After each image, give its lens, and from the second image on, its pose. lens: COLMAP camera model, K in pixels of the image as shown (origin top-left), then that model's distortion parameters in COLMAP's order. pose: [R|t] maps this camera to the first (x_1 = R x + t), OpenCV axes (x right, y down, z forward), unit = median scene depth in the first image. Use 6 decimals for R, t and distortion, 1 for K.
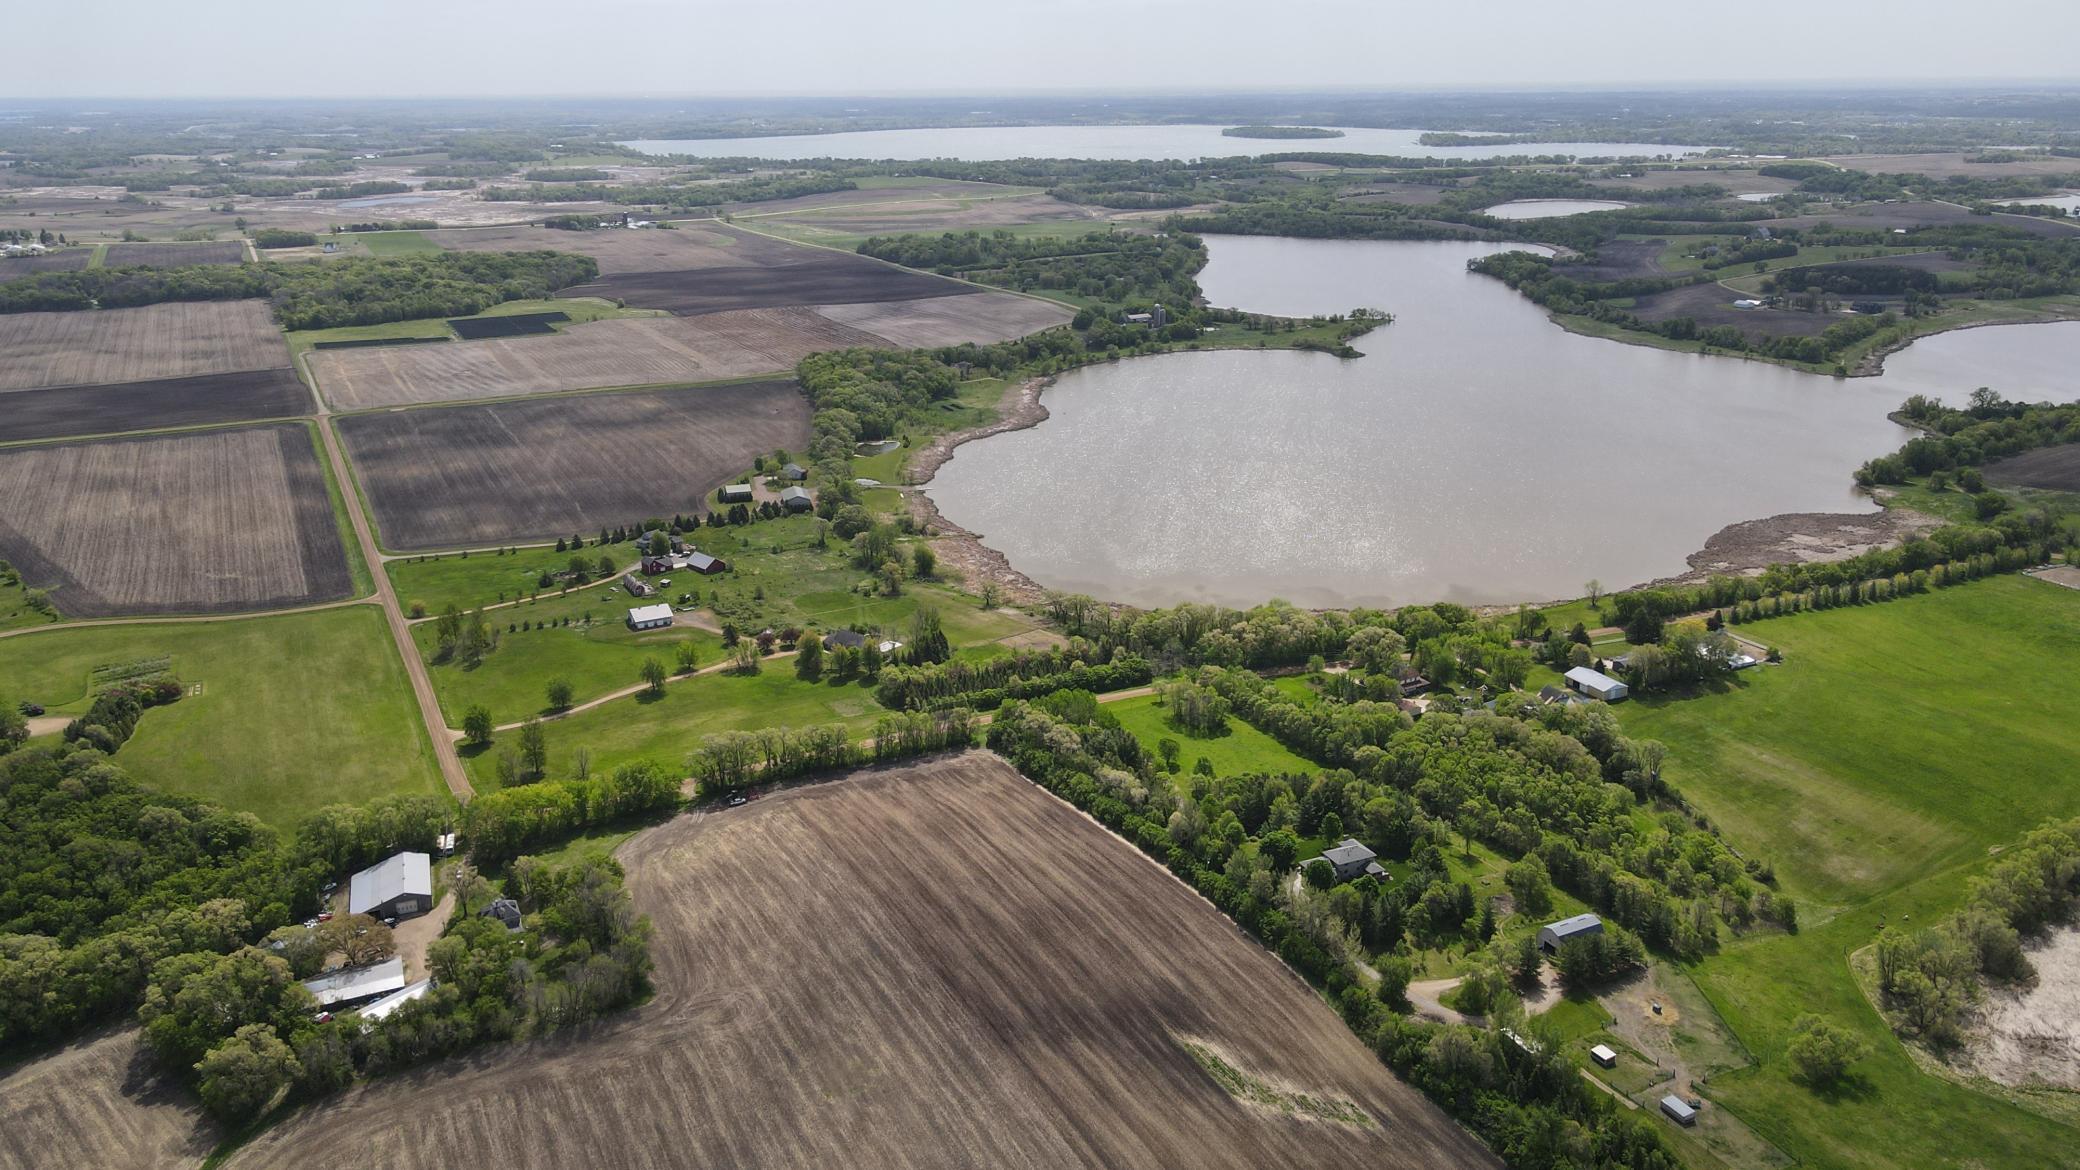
lens RADIAL K [[1539.4, 0, 1037.5], [0, 1539.4, 591.2], [0, 0, 1]] dist [-0.003137, 0.048822]
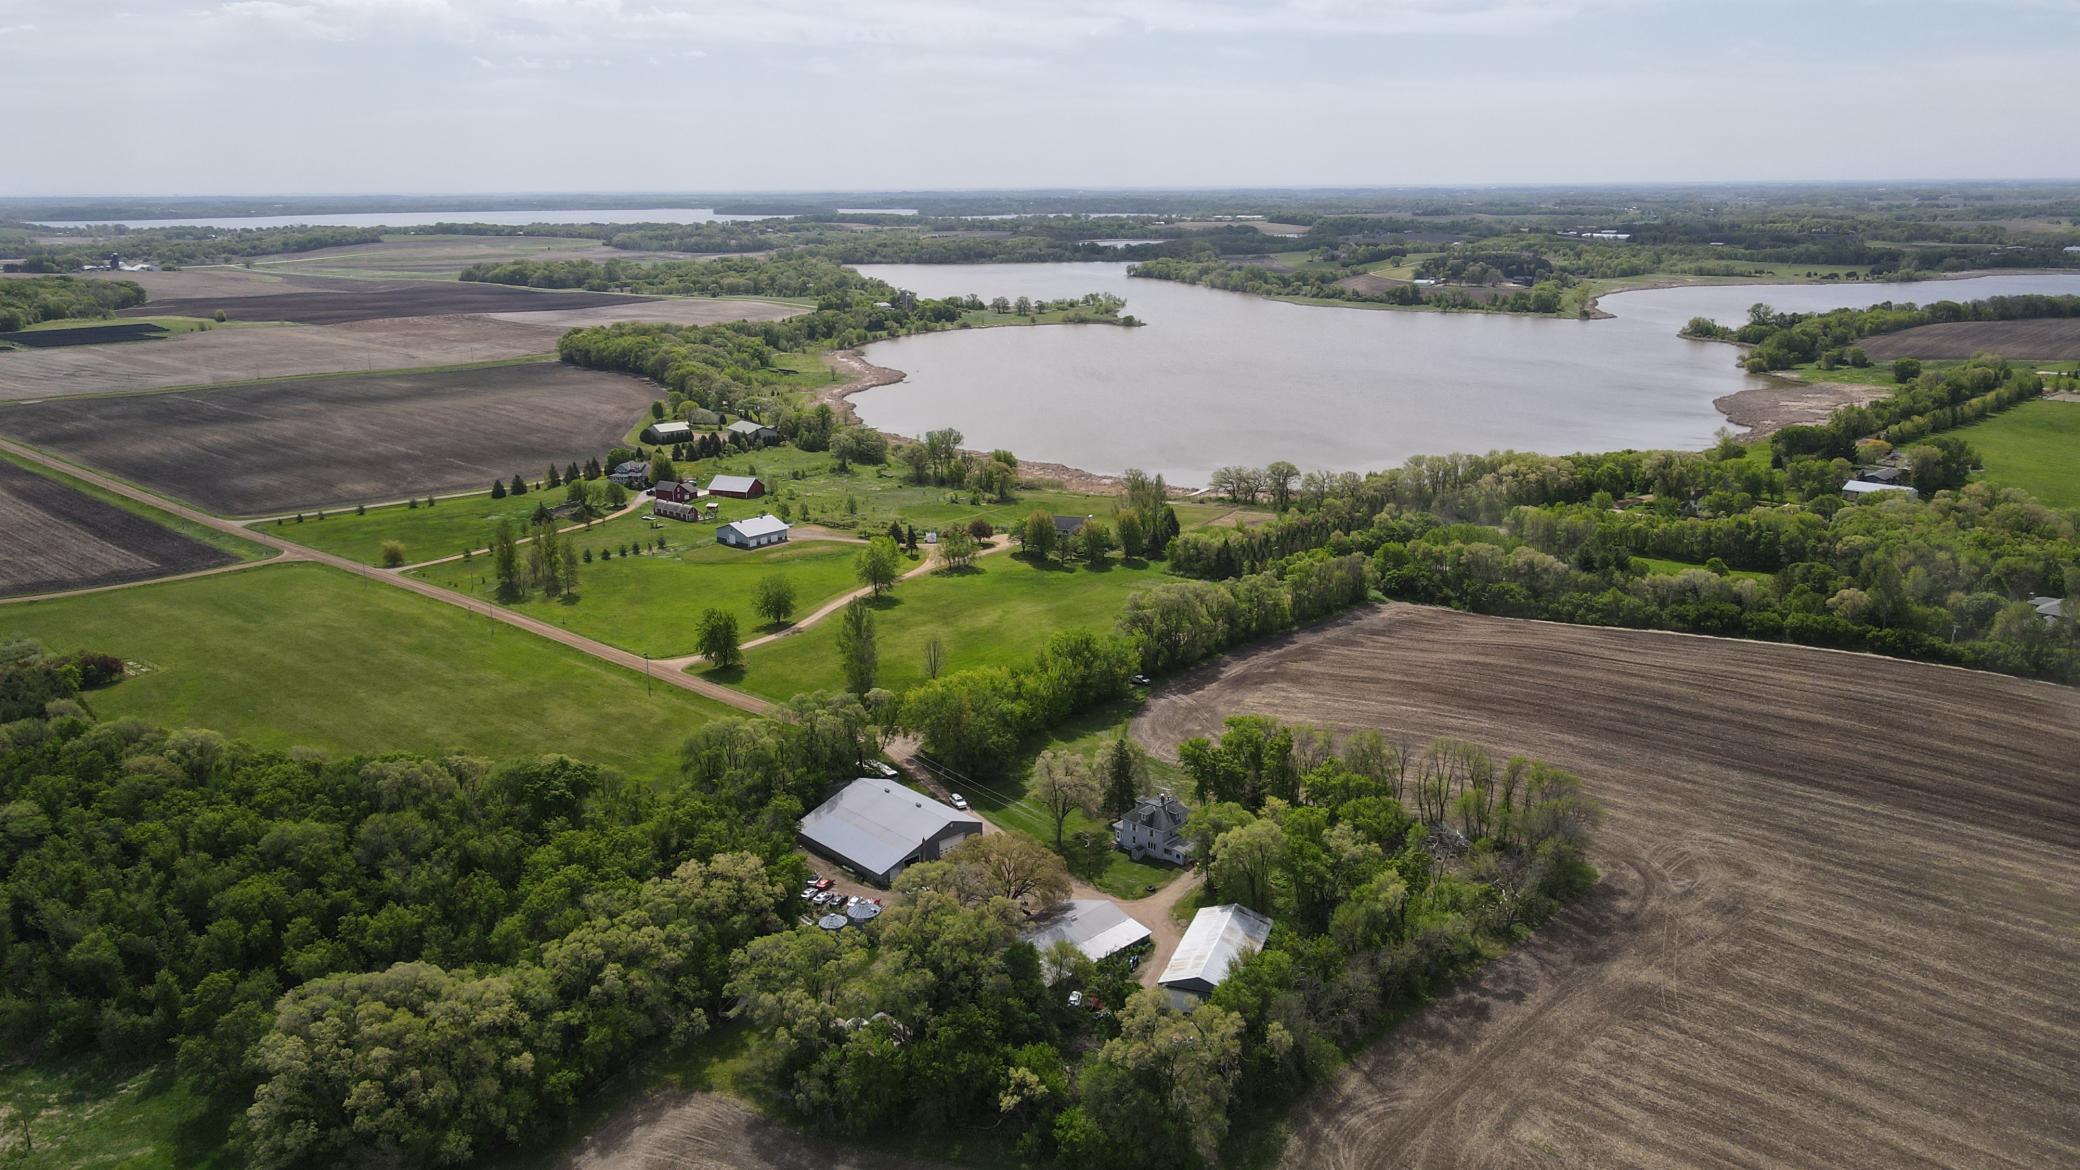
lens RADIAL K [[1534.2, 0, 1023.7], [0, 1534.2, 584.4], [0, 0, 1]] dist [-0.001017, 0.027038]
pose [[0.936082, -0.089610, 0.340178, -0.537842], [0.113929, 0.992119, -0.052157, 0.130513], [-0.332824, 0.087580, 0.938913, 0.406404]]
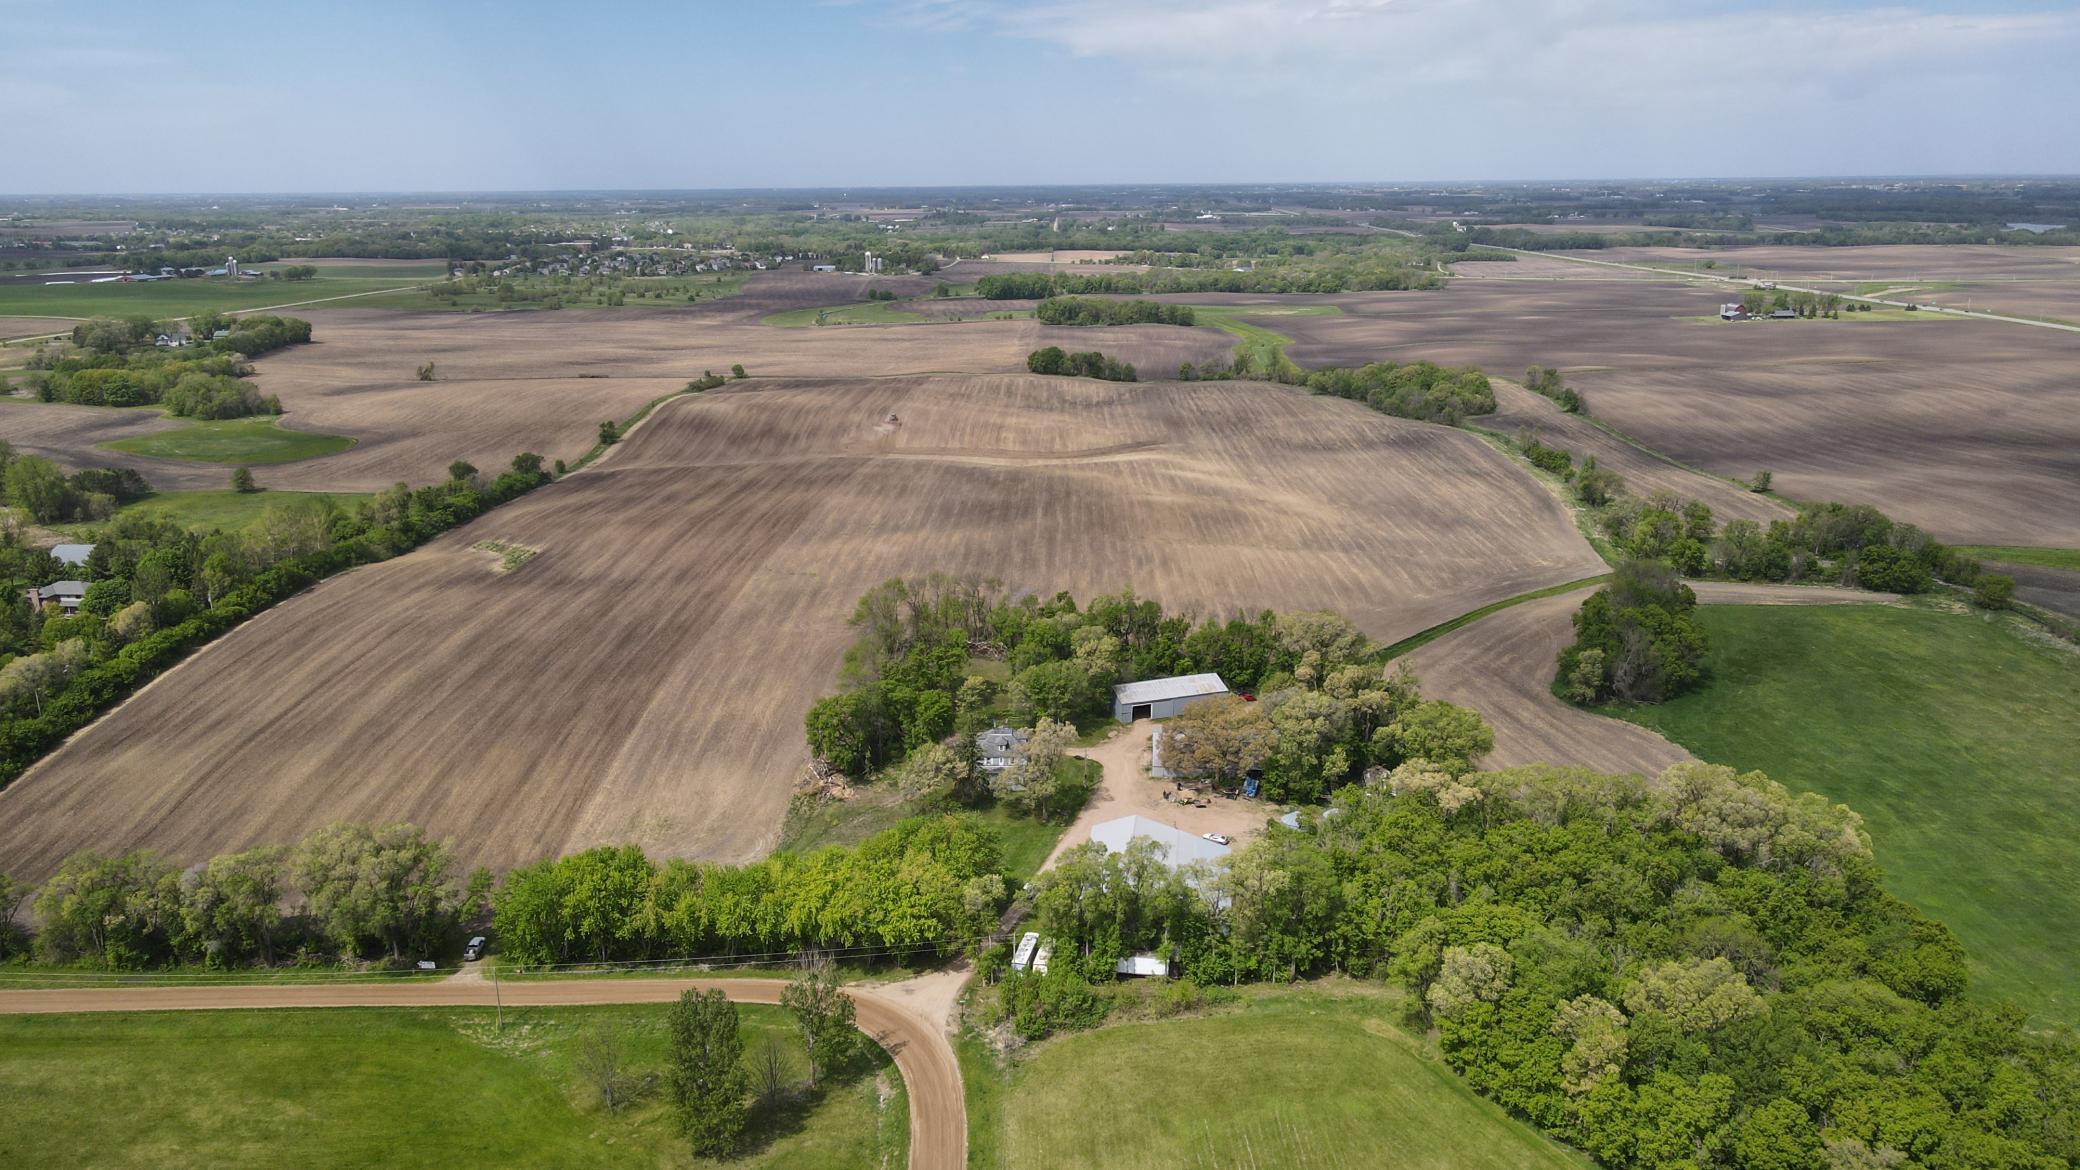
lens RADIAL K [[1526.8, 0, 1025.5], [0, 1526.8, 595.4], [0, 0, 1]] dist [-0.002614, 0.039927]
pose [[-0.876198, -0.110419, 0.469131, -0.582916], [0.171978, 0.837685, 0.518370, -0.150550], [-0.450222, 0.534875, -0.714989, 1.278595]]
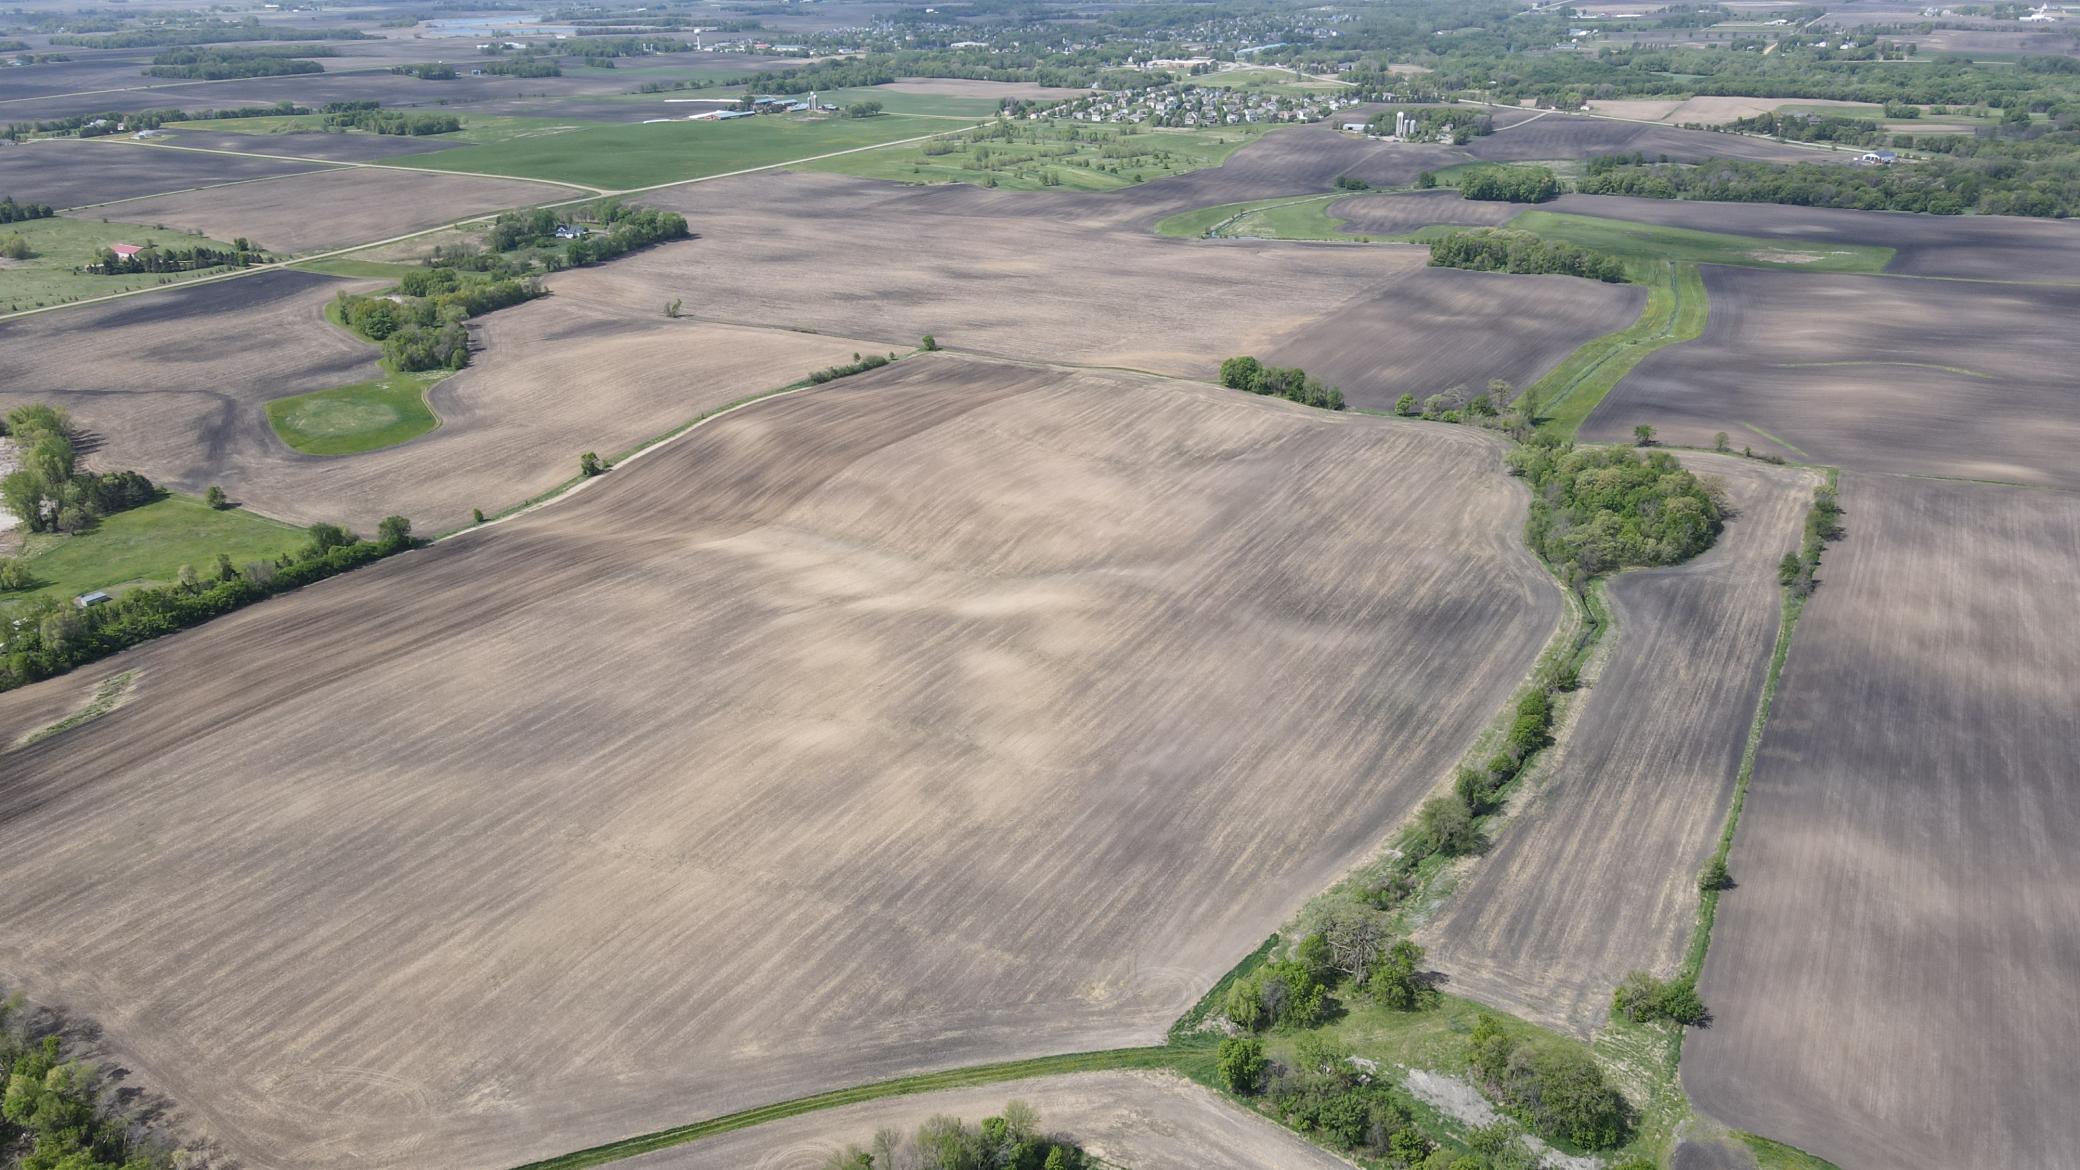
lens RADIAL K [[1529.3, 0, 1016.5], [0, 1529.3, 586.9], [0, 0, 1]] dist [-0.009354, 0.063294]
pose [[-0.539886, -0.312497, 0.781581, -0.882268], [0.291475, 0.801680, 0.521873, -0.131136], [-0.789661, 0.509563, -0.341731, 0.598989]]
